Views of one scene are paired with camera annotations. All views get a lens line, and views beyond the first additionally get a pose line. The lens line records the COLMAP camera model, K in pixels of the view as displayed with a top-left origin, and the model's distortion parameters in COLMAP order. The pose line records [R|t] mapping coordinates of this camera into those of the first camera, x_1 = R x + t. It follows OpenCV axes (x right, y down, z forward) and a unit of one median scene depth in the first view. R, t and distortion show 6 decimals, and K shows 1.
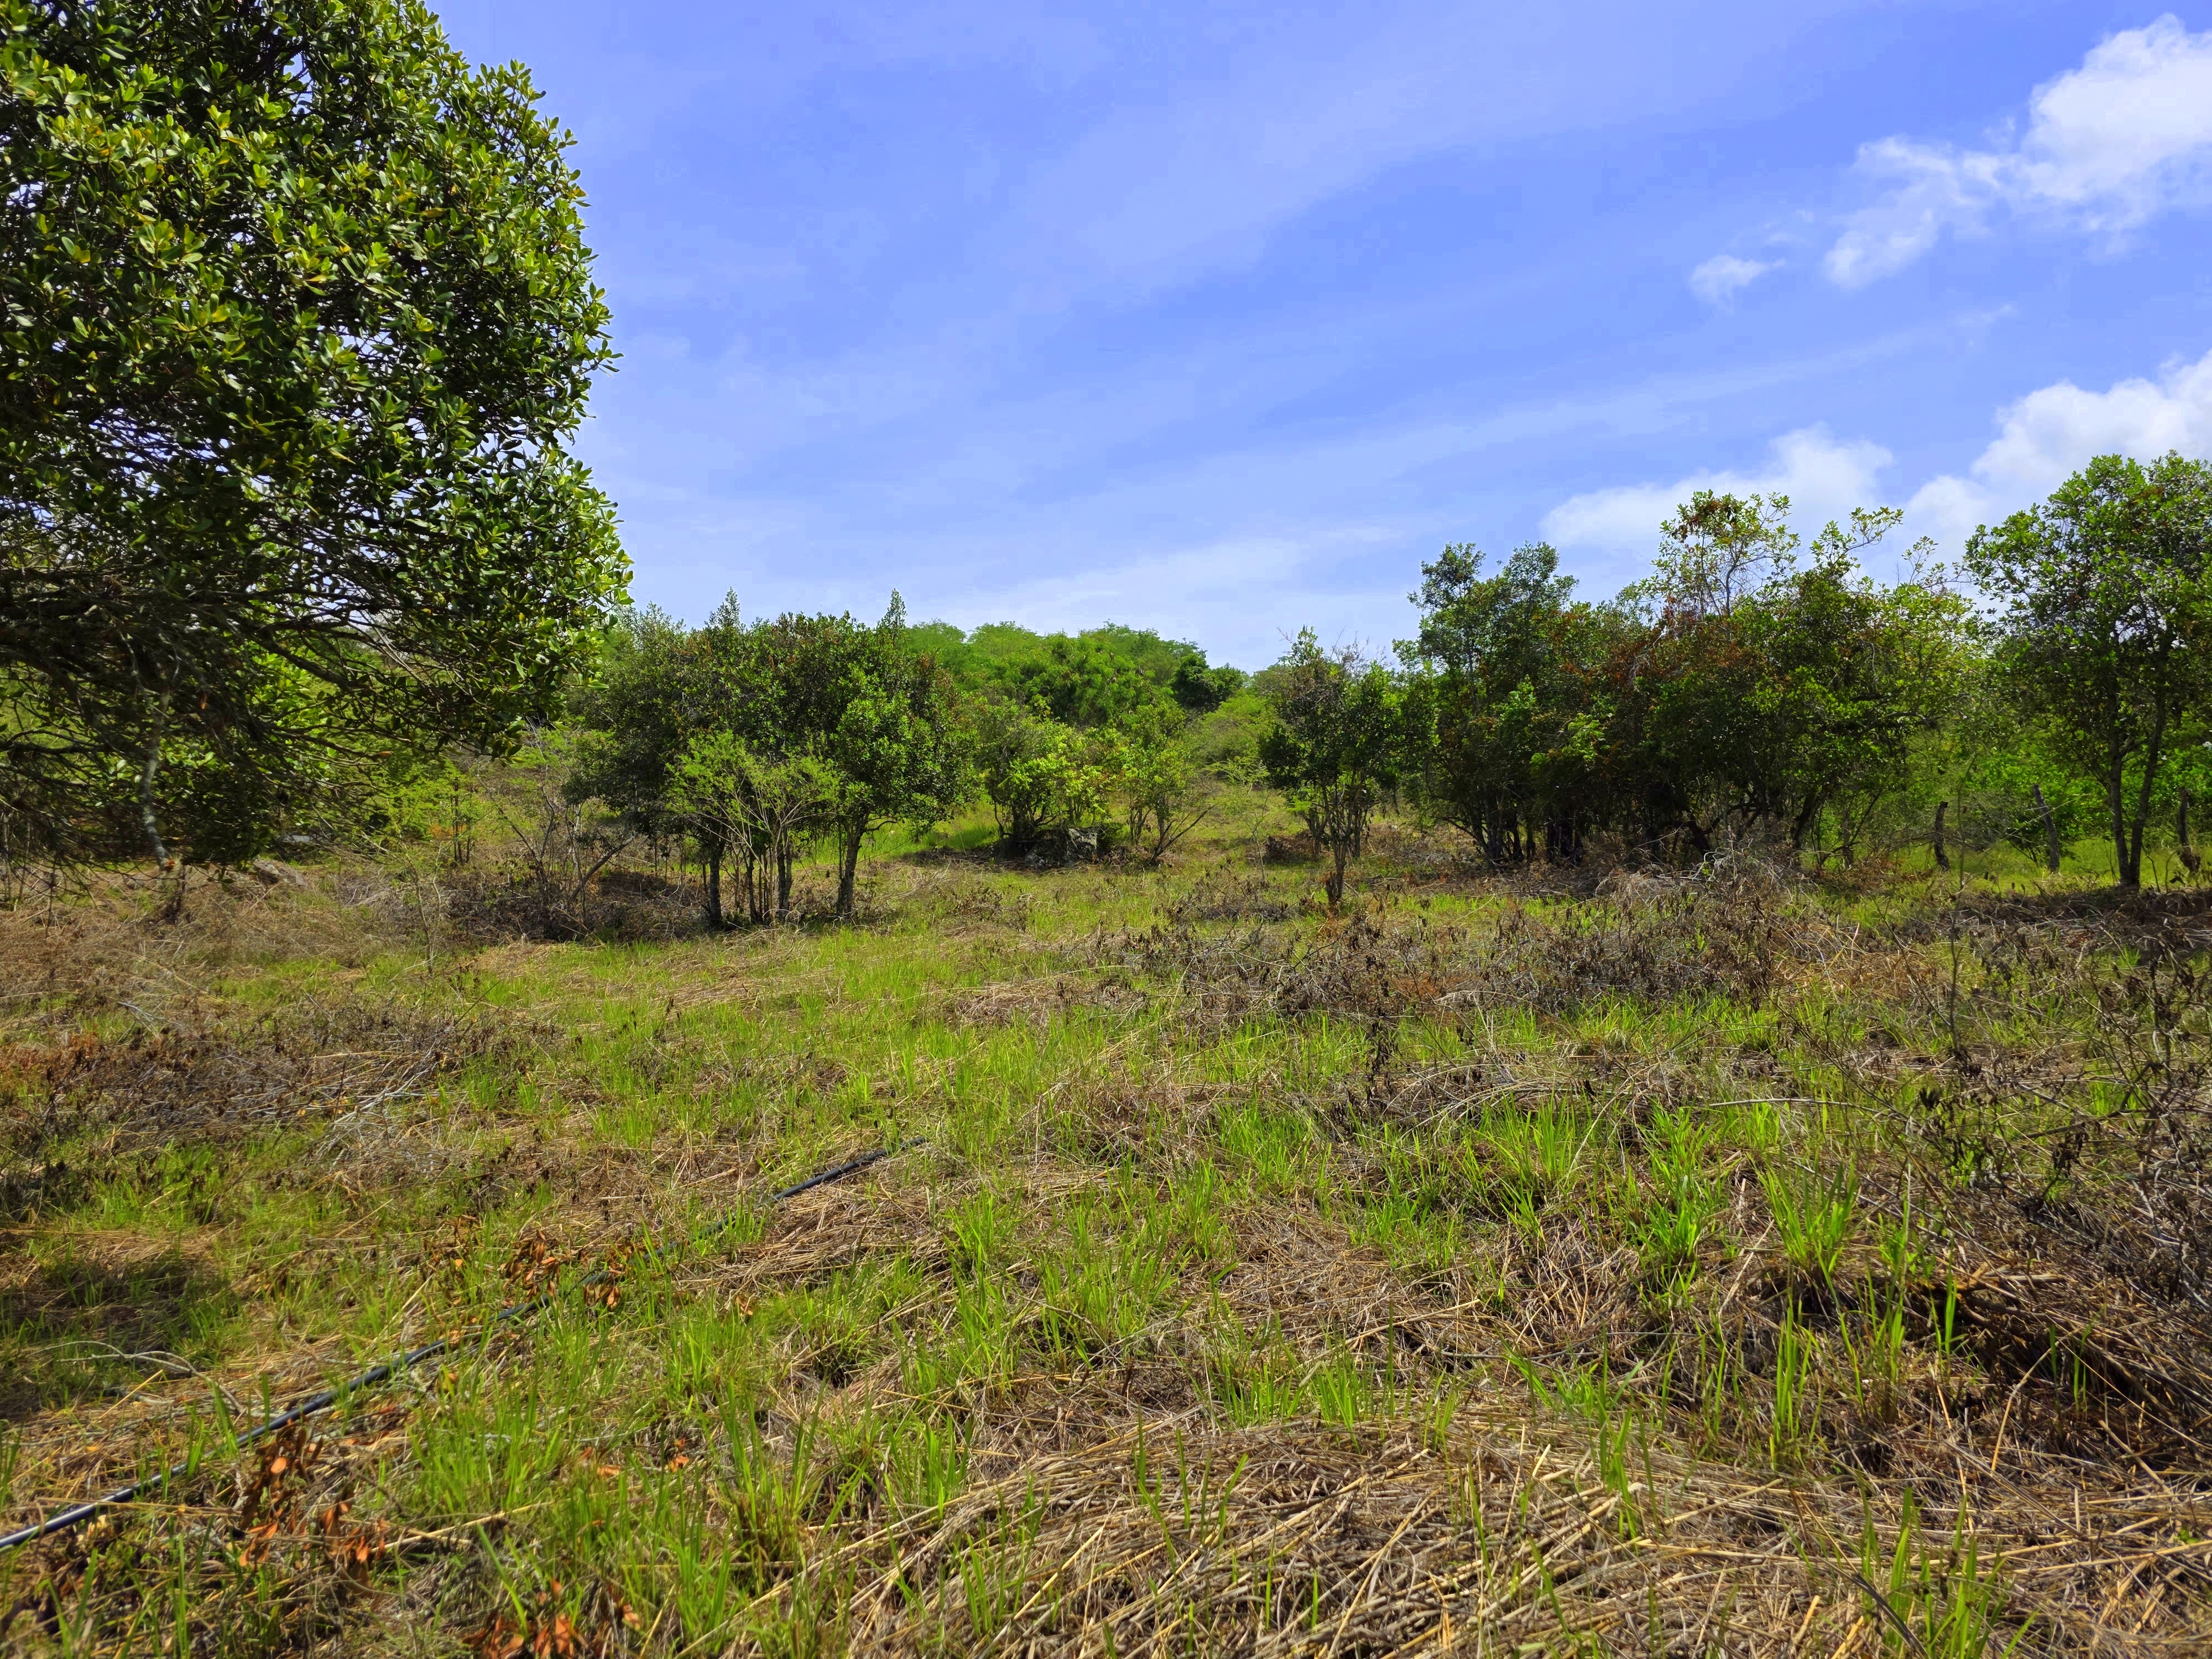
lens RADIAL K [[1391.3, 0, 1106.0], [0, 1391.3, 829.5], [0, 0, 1]] dist [0.020684, -0.035740]
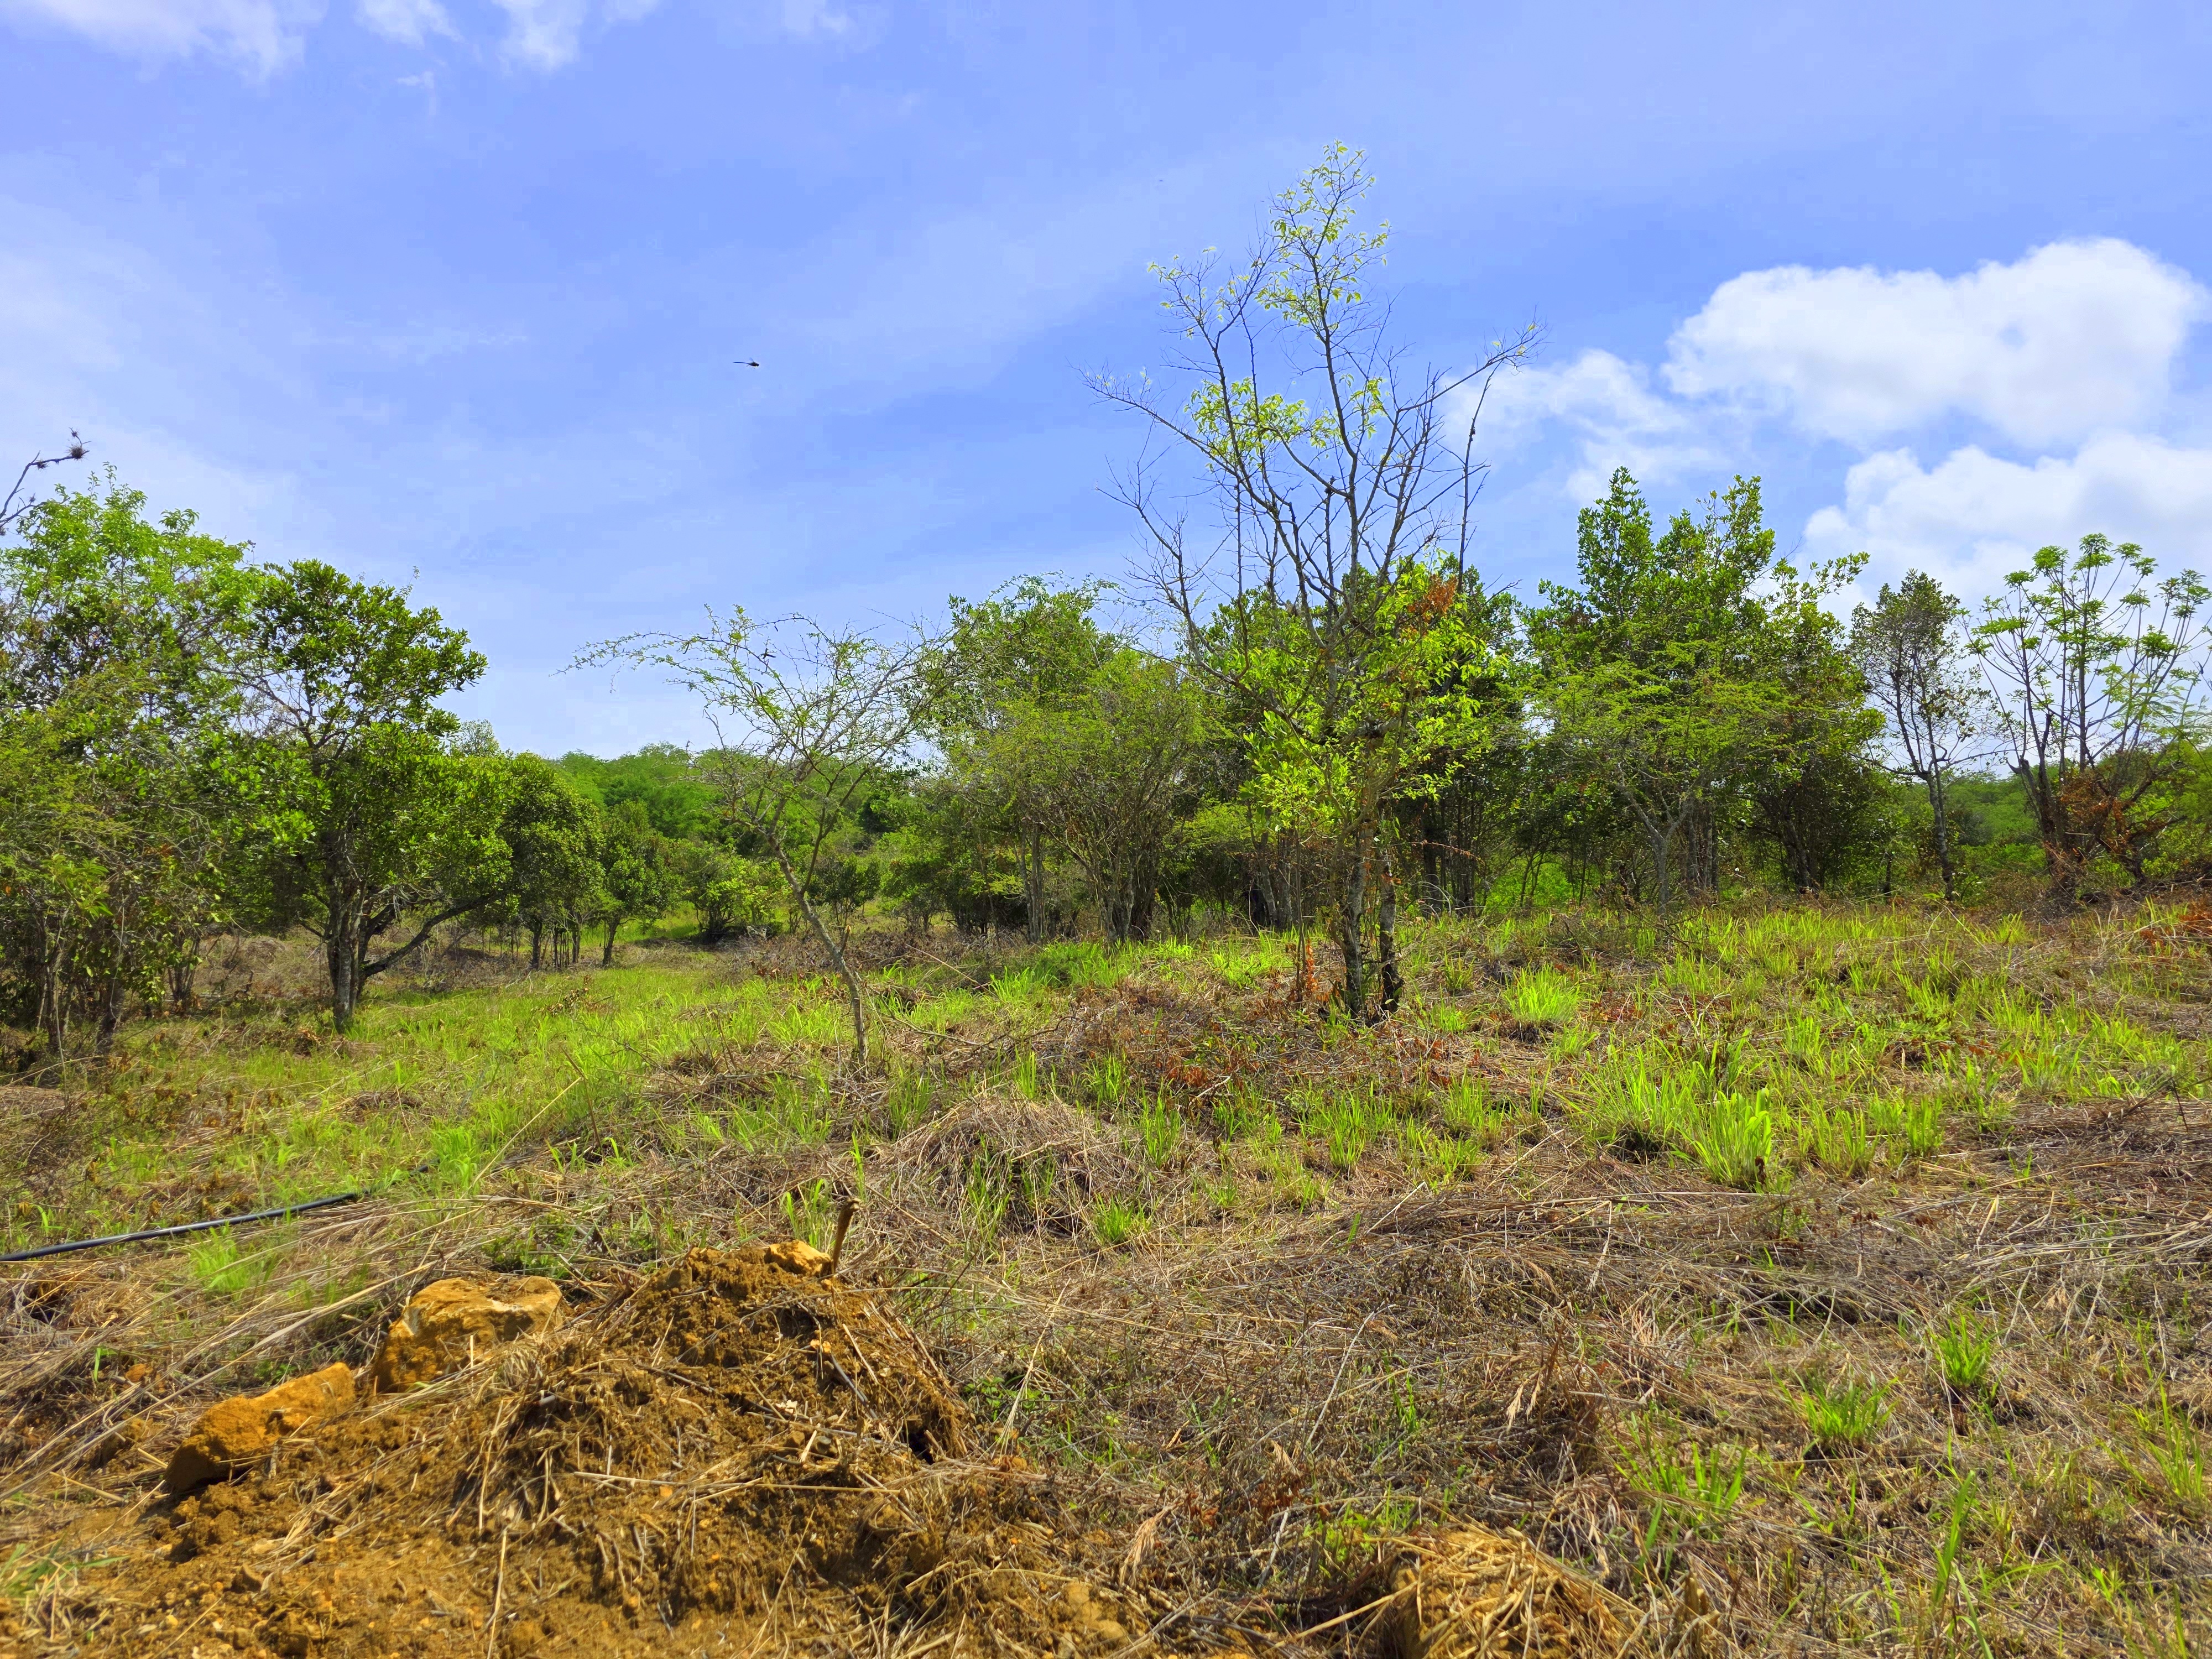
lens RADIAL K [[1411.4, 0, 1133.0], [0, 1411.4, 838.8], [0, 0, 1]] dist [0.008726, -0.037802]
pose [[0.979958, 0.019978, 0.198199, 0.088336], [-0.006678, 0.997694, -0.067548, 0.007050], [-0.199092, 0.064871, 0.977831, -0.690785]]
